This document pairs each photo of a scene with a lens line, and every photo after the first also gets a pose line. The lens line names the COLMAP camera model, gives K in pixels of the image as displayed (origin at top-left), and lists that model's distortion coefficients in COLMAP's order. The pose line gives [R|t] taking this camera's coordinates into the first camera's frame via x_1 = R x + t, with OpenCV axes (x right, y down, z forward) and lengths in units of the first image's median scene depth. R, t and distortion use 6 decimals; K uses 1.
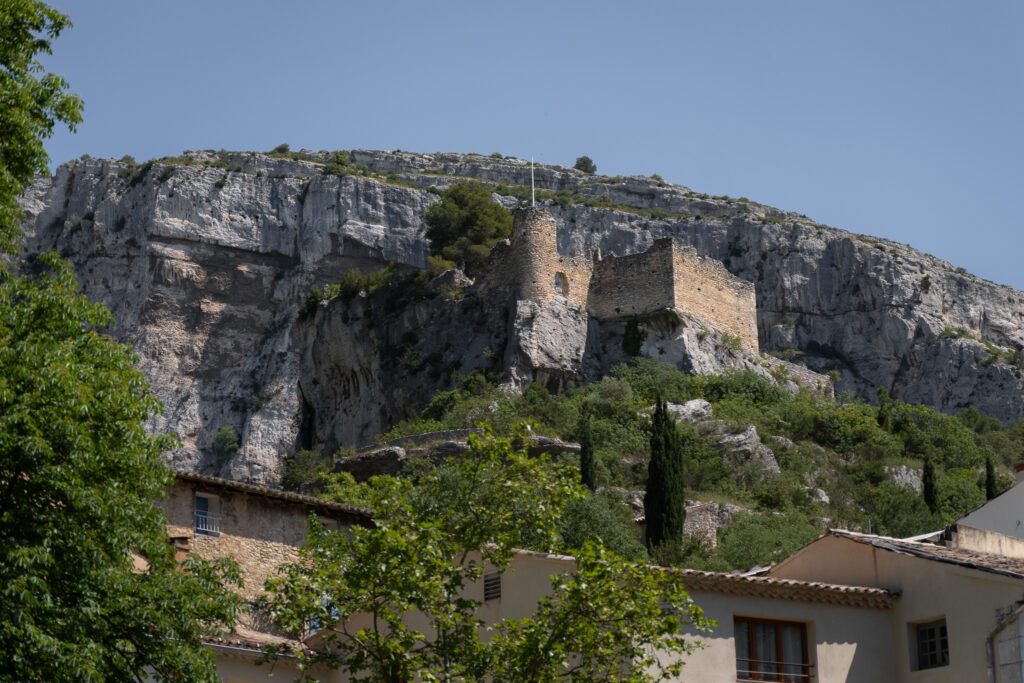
lens RADIAL K [[2213.5, 0, 512.1], [0, 2213.5, 341.5], [0, 0, 1]] dist [0.000863, 0.000000]
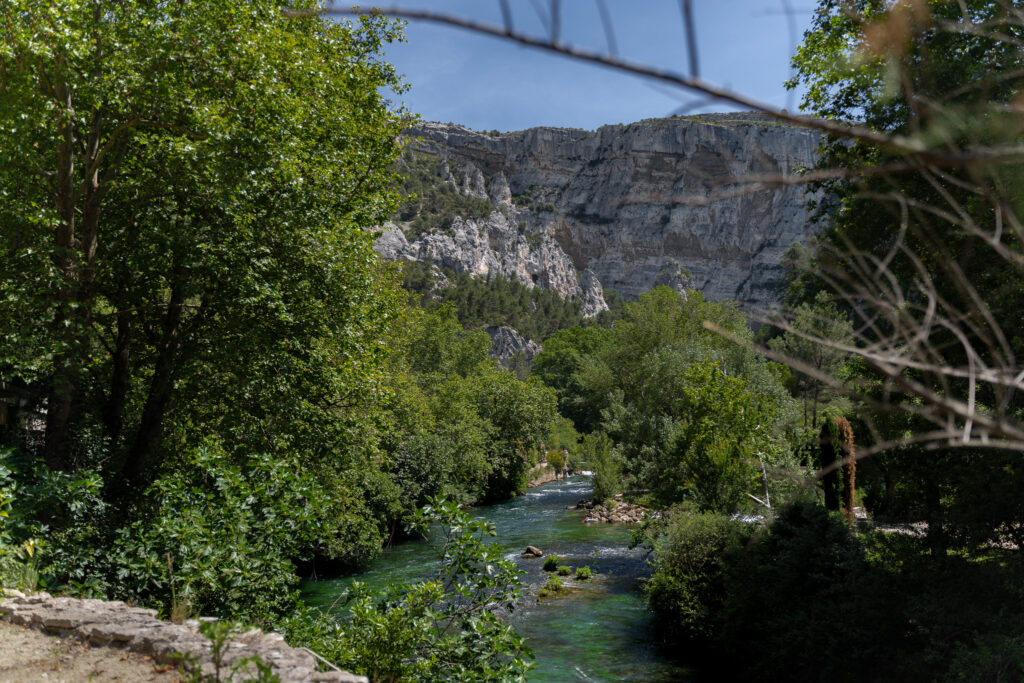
lens RADIAL K [[909.3, 0, 511.6], [0, 909.3, 341.8], [0, 0, 1]] dist [-0.000272, 0.000207]
pose [[0.963540, -0.025873, -0.266311, -0.005809], [0.066559, 0.987204, 0.144906, 0.016186], [0.259154, -0.157348, 0.952933, -0.208889]]
